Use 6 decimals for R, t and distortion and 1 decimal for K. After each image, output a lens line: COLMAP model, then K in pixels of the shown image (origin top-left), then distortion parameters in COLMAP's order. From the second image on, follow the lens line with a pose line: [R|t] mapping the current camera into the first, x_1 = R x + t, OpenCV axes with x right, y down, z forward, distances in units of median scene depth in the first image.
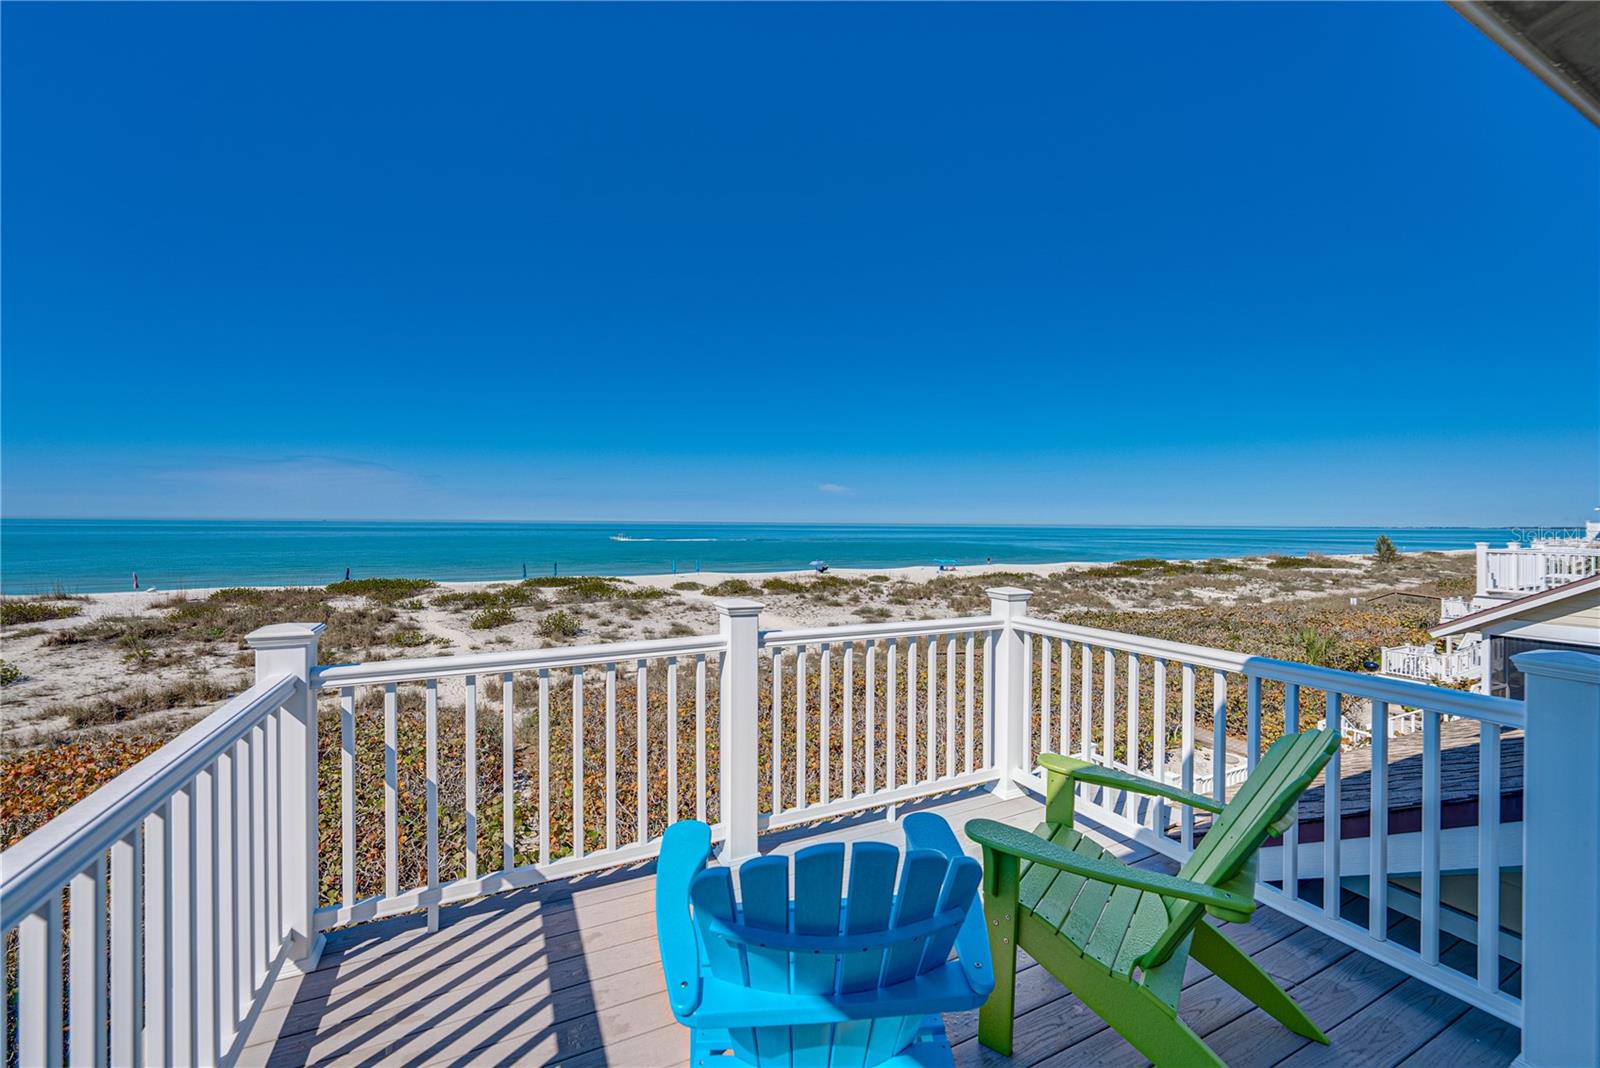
lens RADIAL K [[637.7, 0, 787.4], [0, 637.7, 530.7], [0, 0, 1]] dist [0.001728, -0.000821]
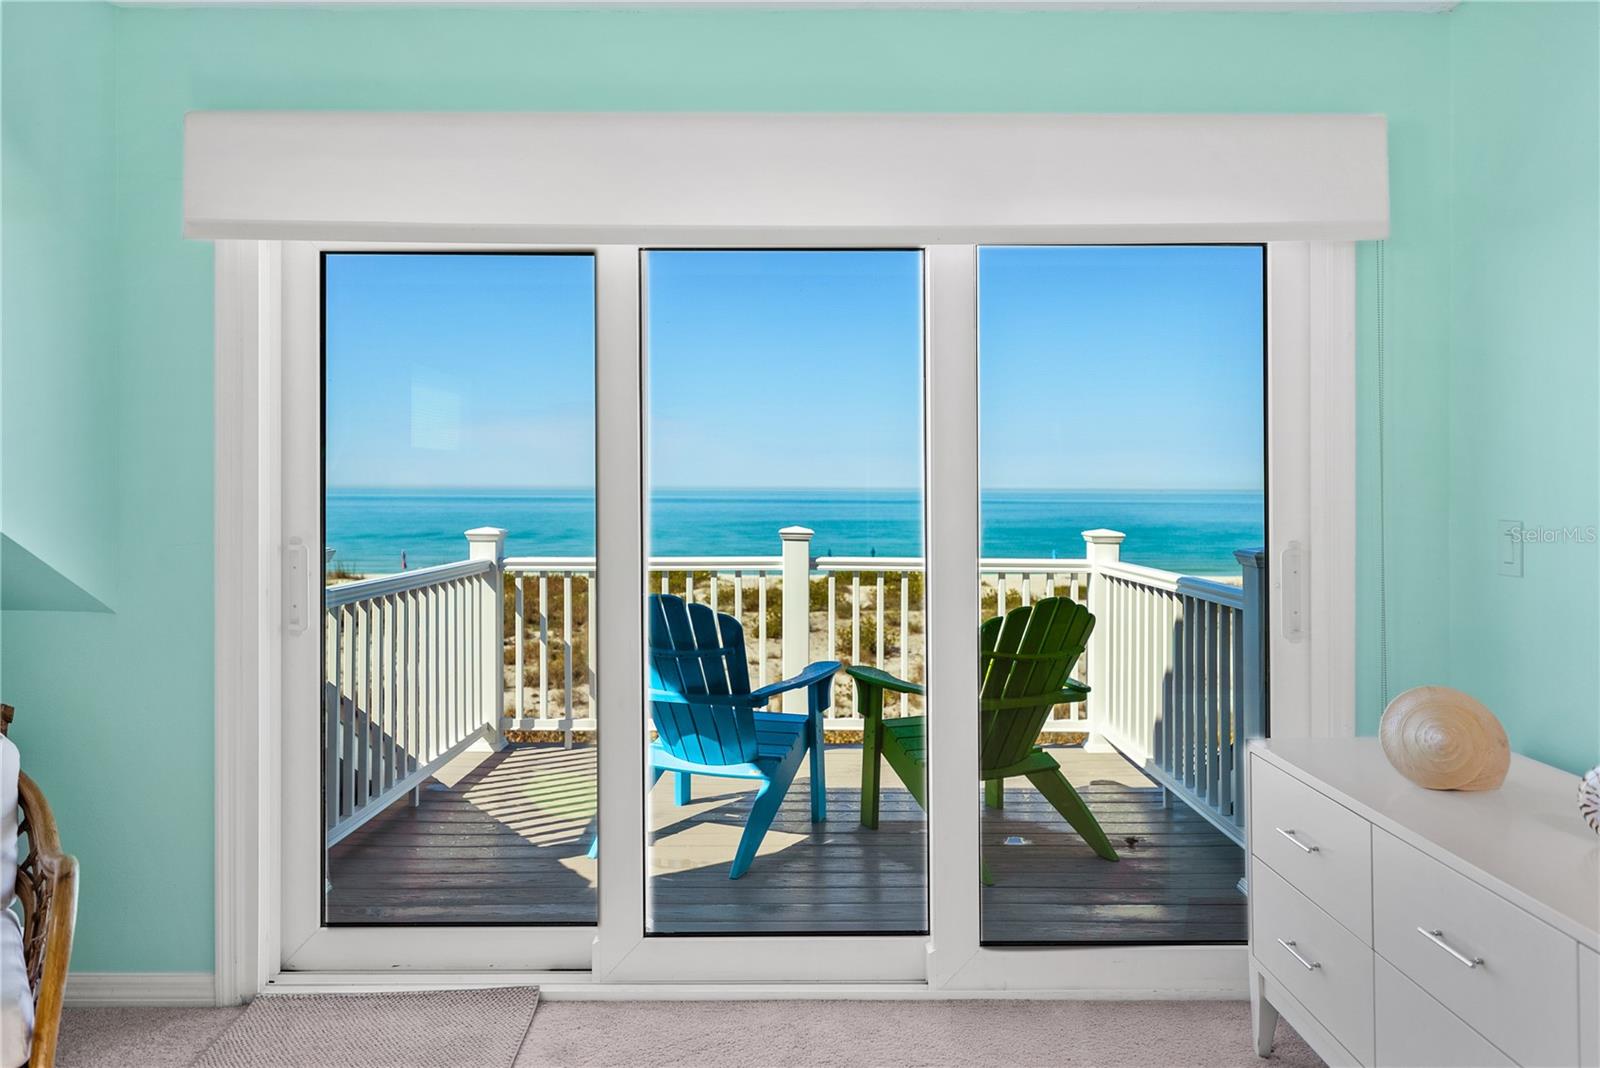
lens RADIAL K [[1054.9, 0, 798.6], [0, 1054.9, 490.9], [0, 0, 1]] dist [0.008823, -0.001488]
pose [[0.905098, -0.003694, -0.425187, 0.058922], [-0.002339, 0.999904, -0.013666, 0.005187], [0.425197, 0.013363, 0.905002, -0.059514]]
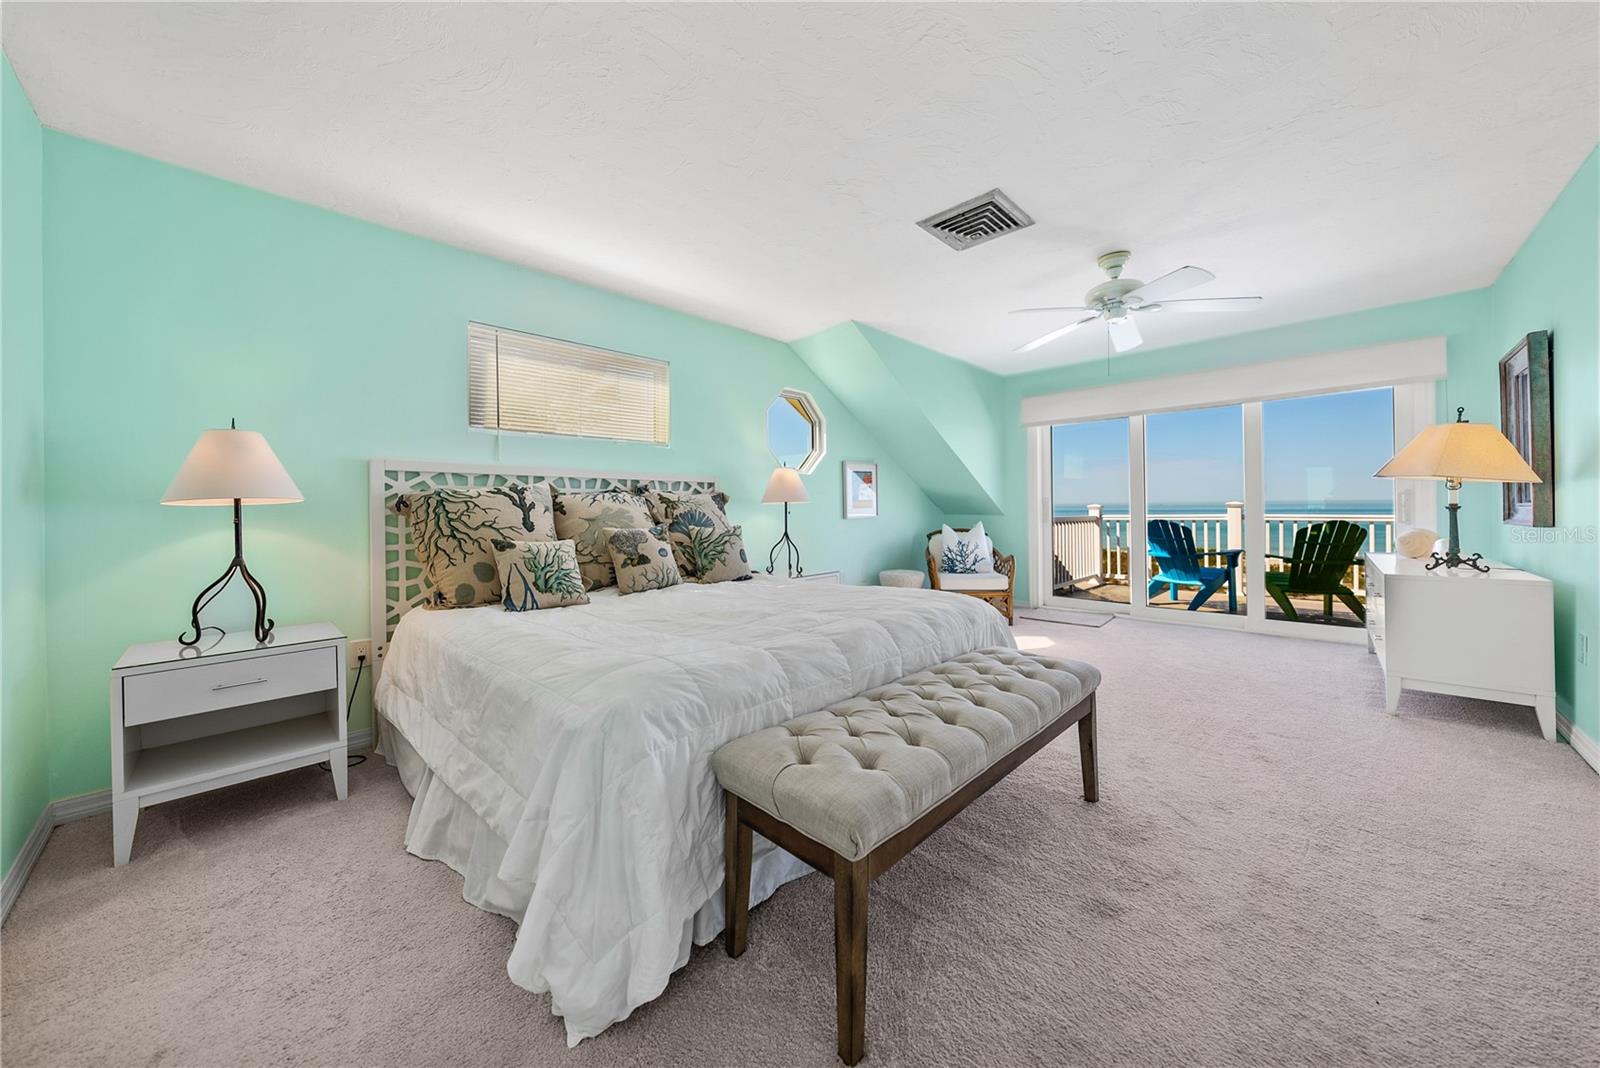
lens RADIAL K [[540.7, 0, 812.9], [0, 540.7, 507.2], [0, 0, 1]] dist [-0.002204, -0.000249]
pose [[0.361985, -0.013057, -0.932092, 0.115651], [0.001502, 0.999909, -0.013424, 0.012364], [0.932183, 0.003460, 0.361972, -0.126030]]
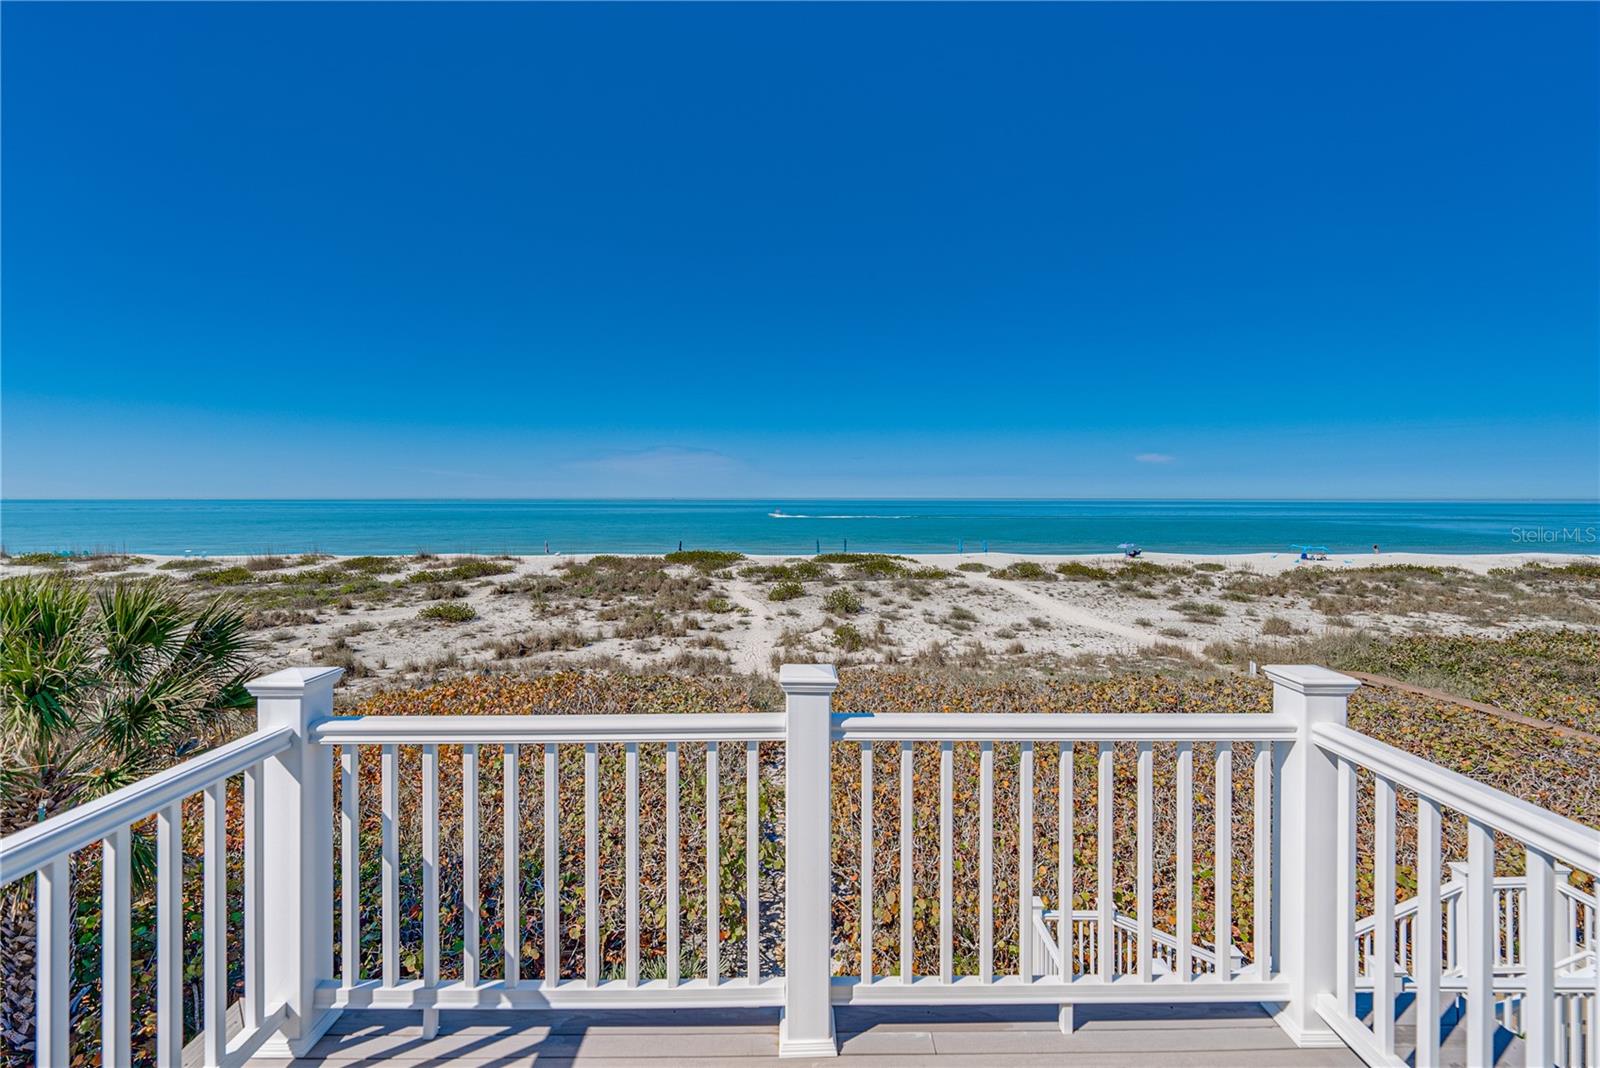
lens RADIAL K [[637.7, 0, 799.1], [0, 637.7, 497.9], [0, 0, 1]] dist [0.001728, -0.000821]
pose [[0.905607, -0.007108, -0.424059, 0.017076], [0.001303, 0.999901, -0.013978, -0.005571], [0.424117, 0.012106, 0.905527, 0.027114]]
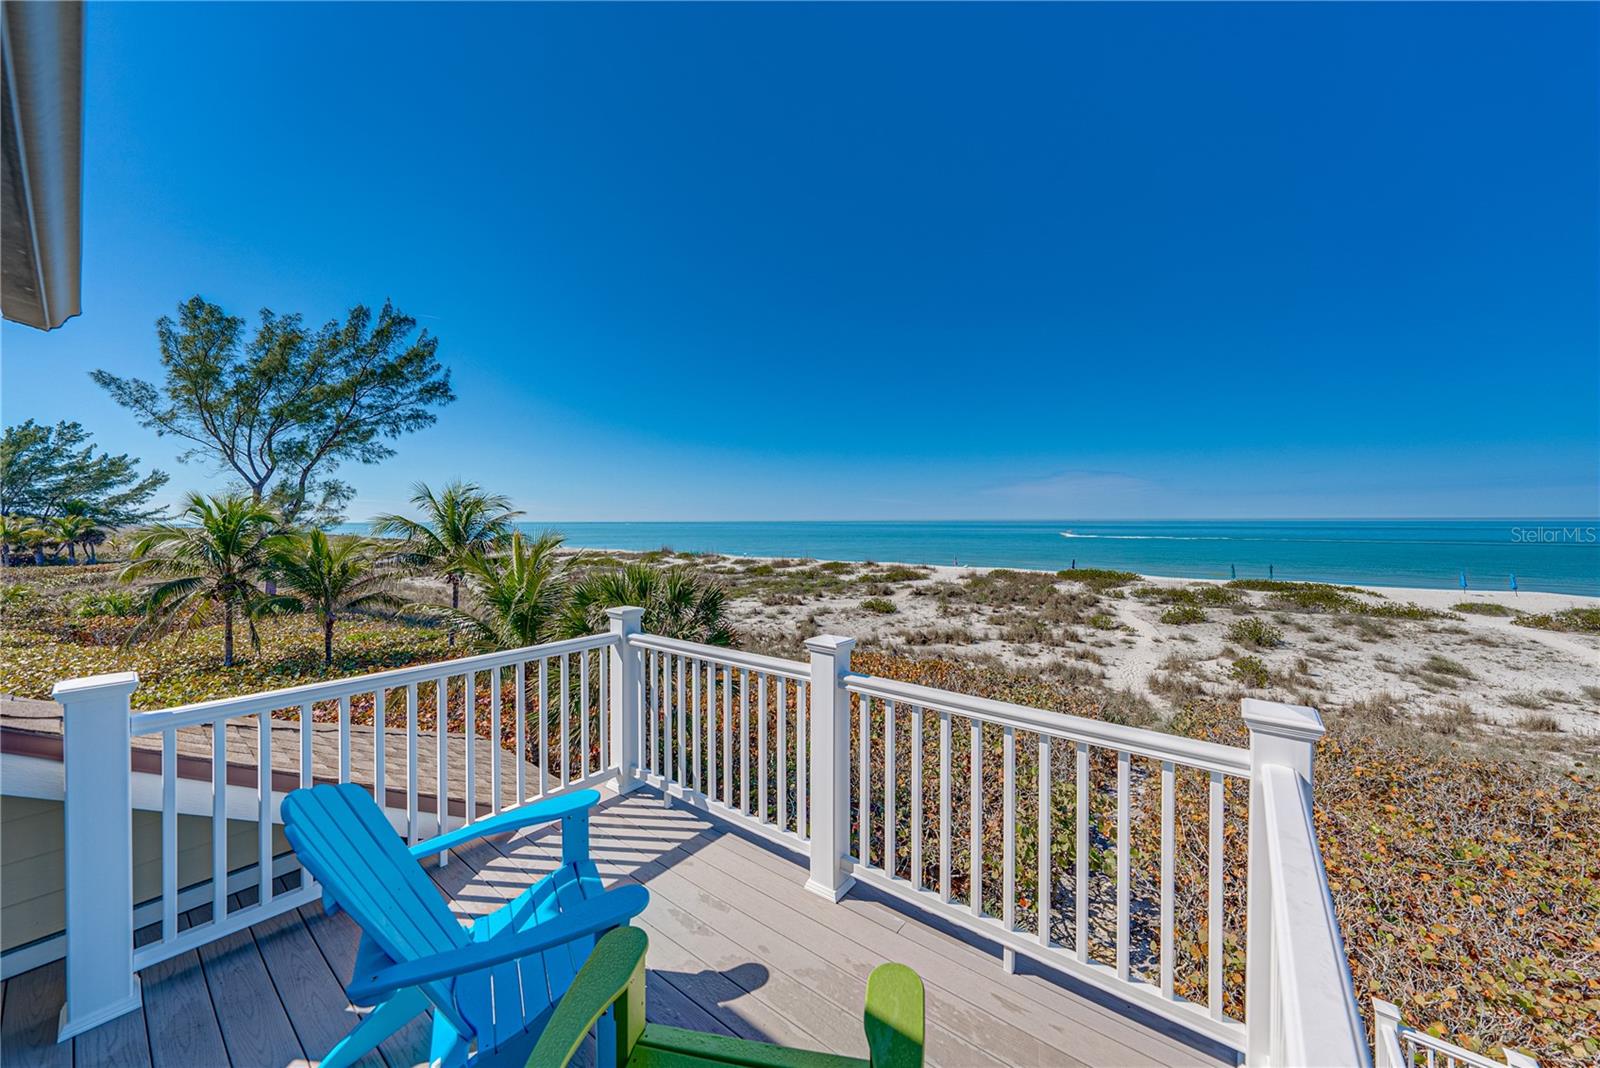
lens RADIAL K [[550.2, 0, 812.4], [0, 550.2, 521.1], [0, 0, 1]] dist [-0.007668, 0.001696]
pose [[0.461468, -0.008075, -0.887120, 0.054934], [-0.003069, 0.999938, -0.010698, -0.005465], [0.887151, 0.007660, 0.461415, 0.043589]]
